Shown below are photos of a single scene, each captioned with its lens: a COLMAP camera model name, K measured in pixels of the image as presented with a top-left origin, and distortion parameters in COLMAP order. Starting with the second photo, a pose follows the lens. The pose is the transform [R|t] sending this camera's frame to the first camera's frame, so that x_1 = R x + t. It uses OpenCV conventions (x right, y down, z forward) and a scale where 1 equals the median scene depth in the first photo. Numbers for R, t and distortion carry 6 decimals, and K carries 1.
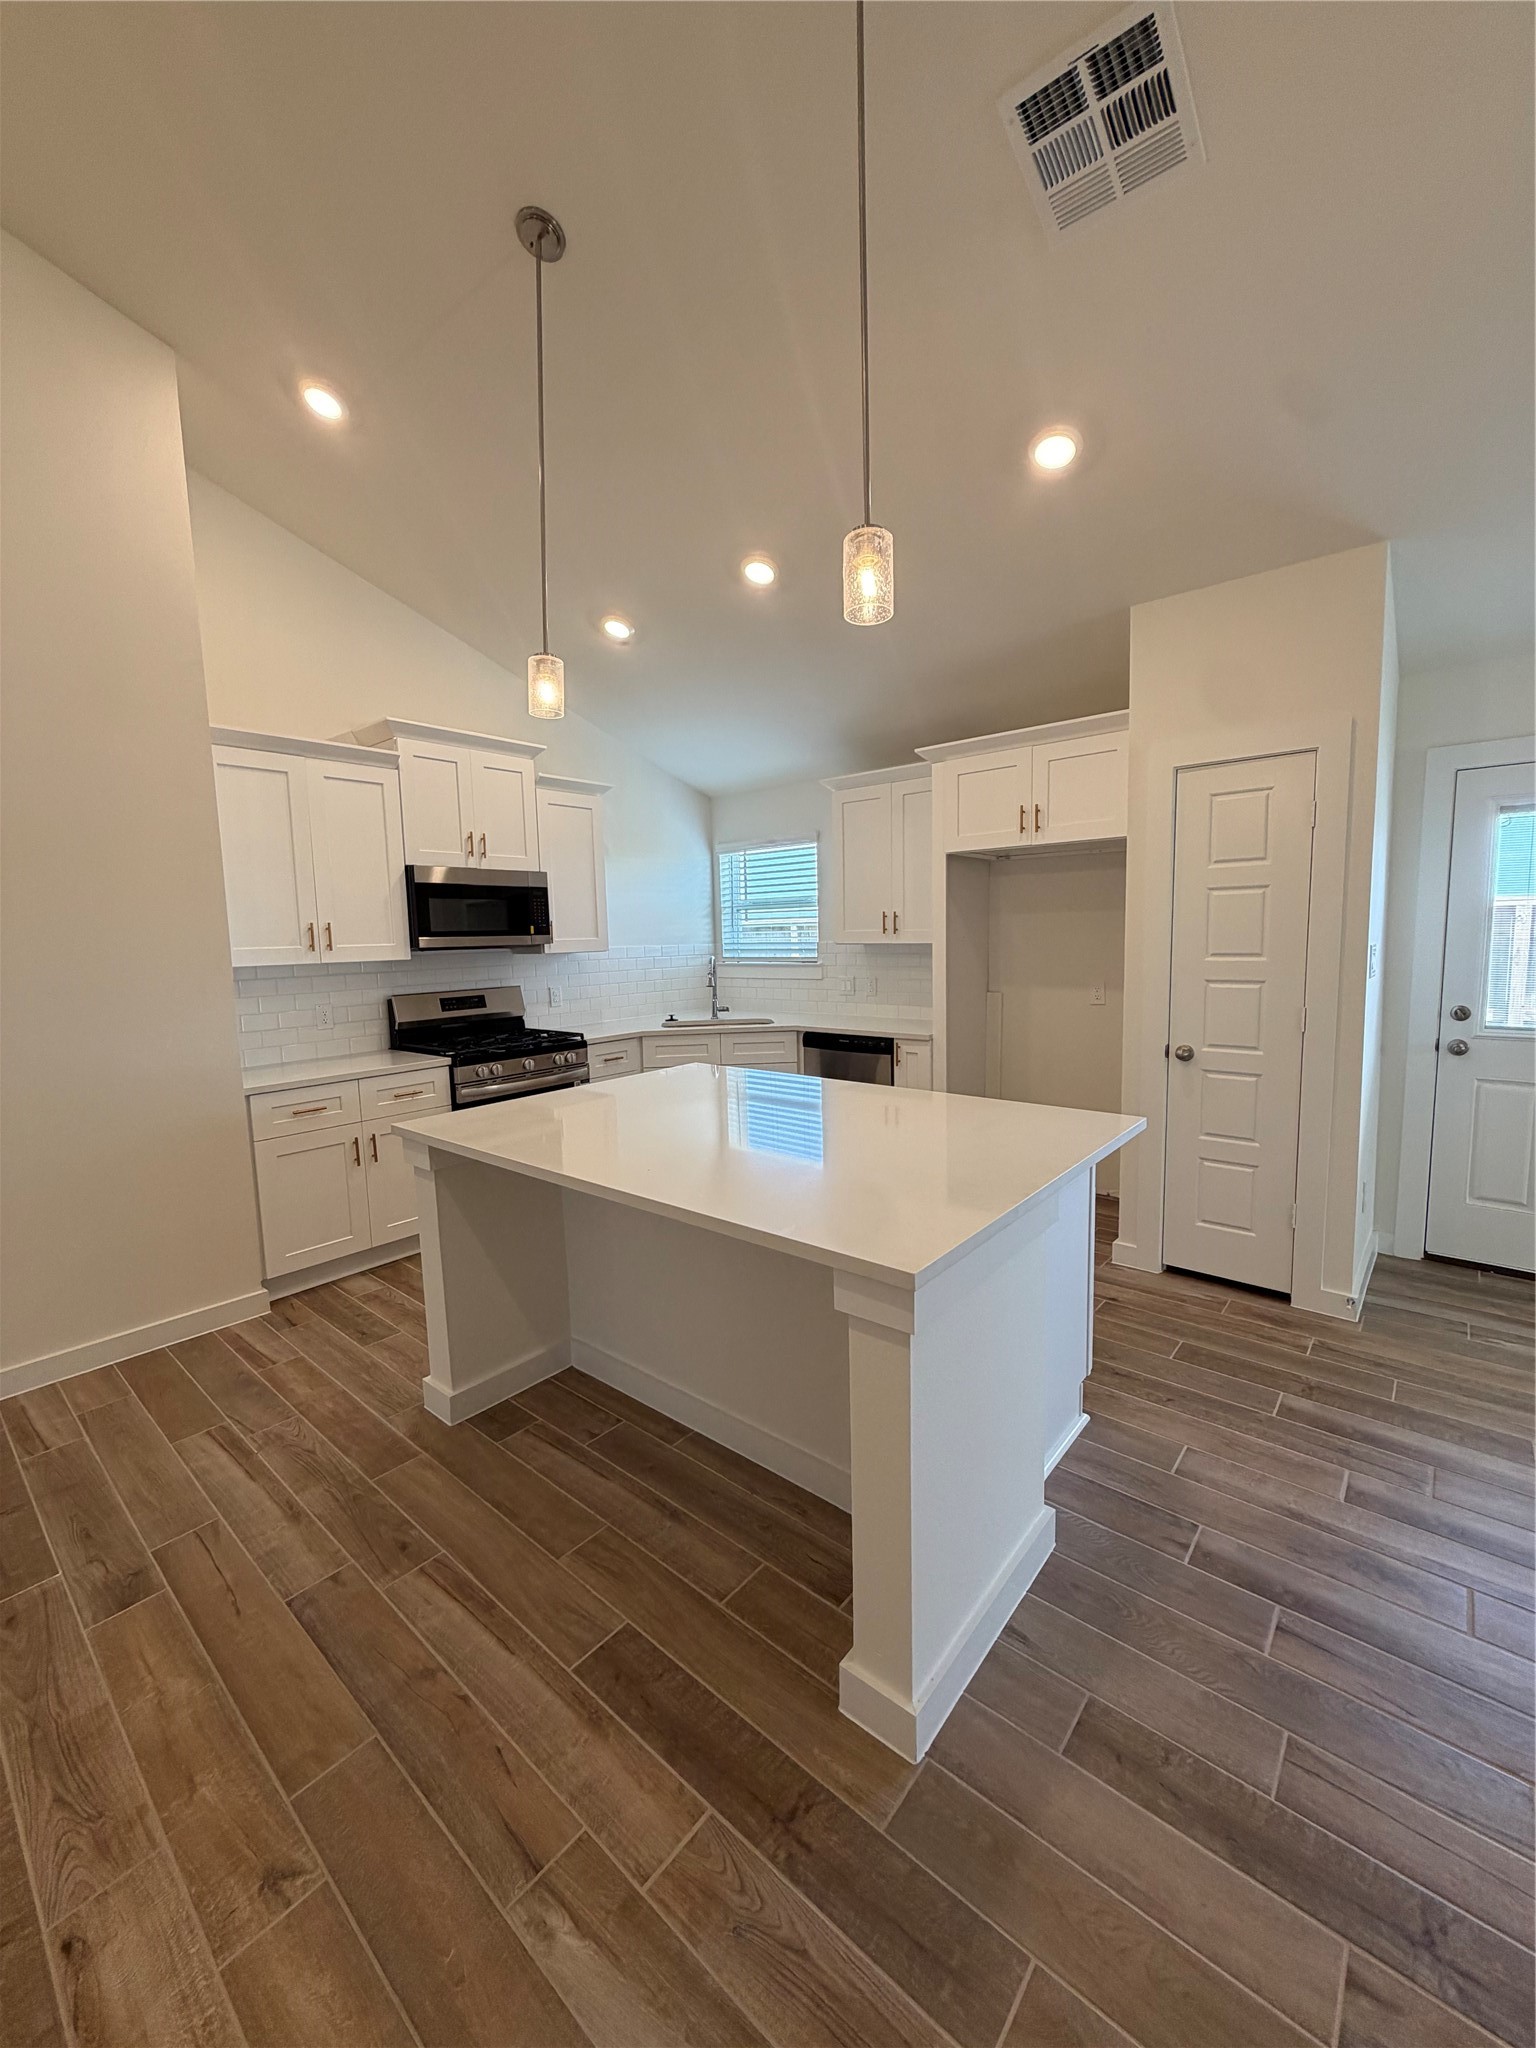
lens RADIAL K [[814.2, 0, 765.4], [0, 814.2, 1015.7], [0, 0, 1]] dist [0.002871, 0.000030]
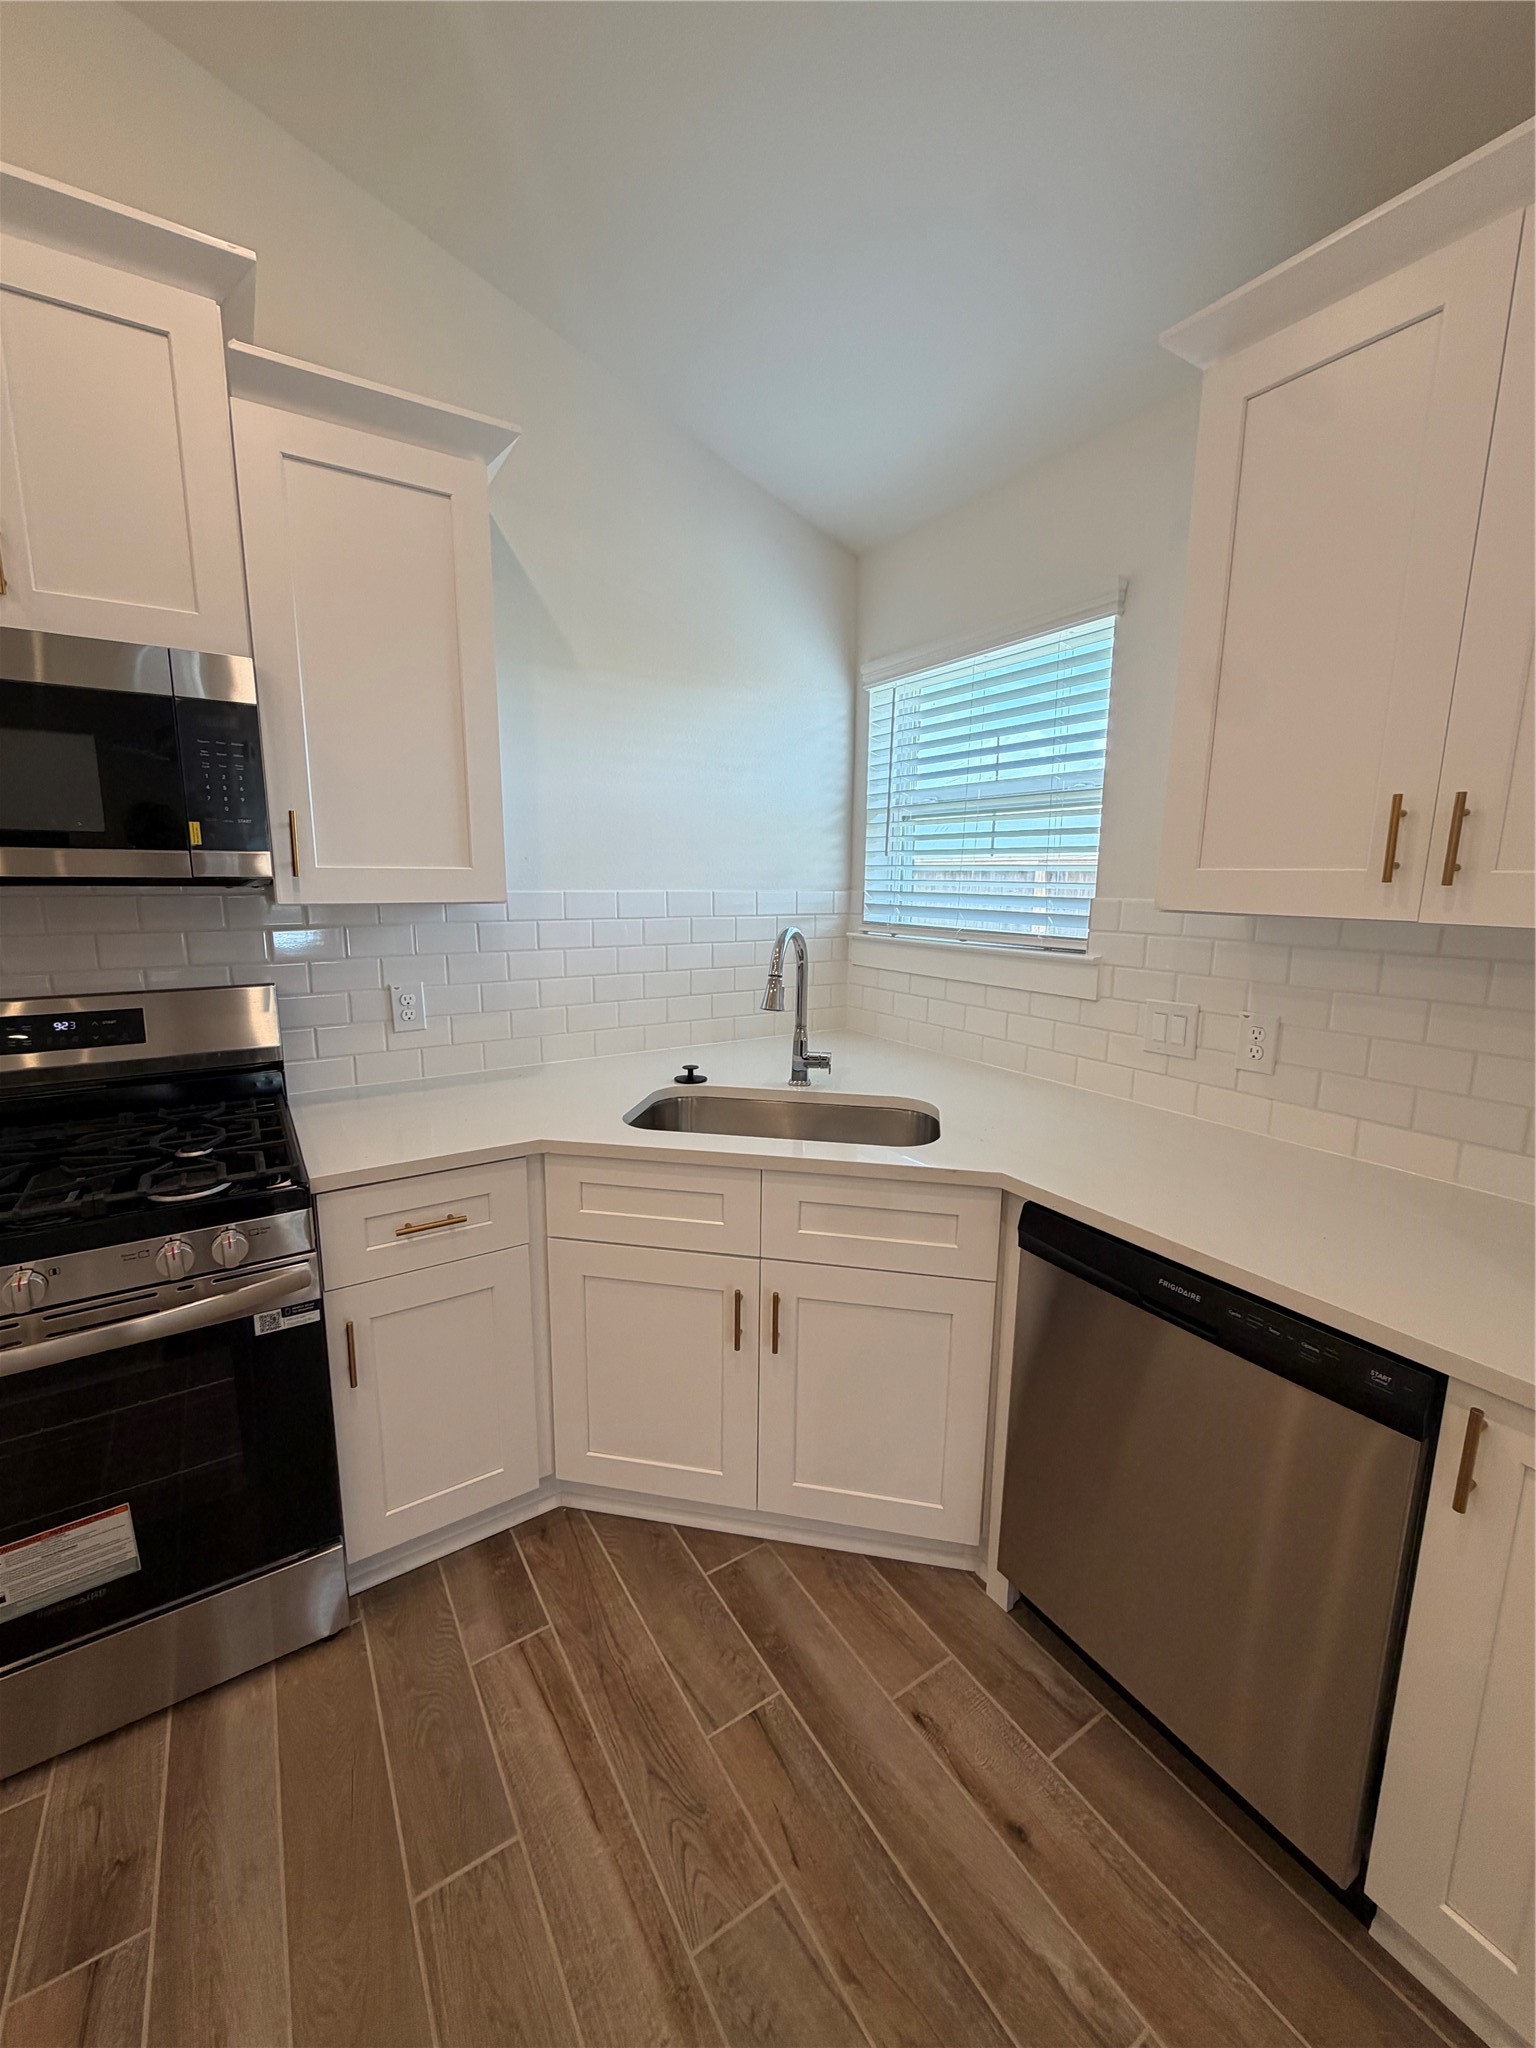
lens RADIAL K [[814.2, 0, 765.4], [0, 814.2, 1015.7], [0, 0, 1]] dist [0.002871, 0.000030]
pose [[0.957607, 0.081221, -0.276391, 0.040214], [-0.060702, 0.994781, 0.082014, -0.083007], [0.281610, -0.061760, 0.957539, 0.846539]]
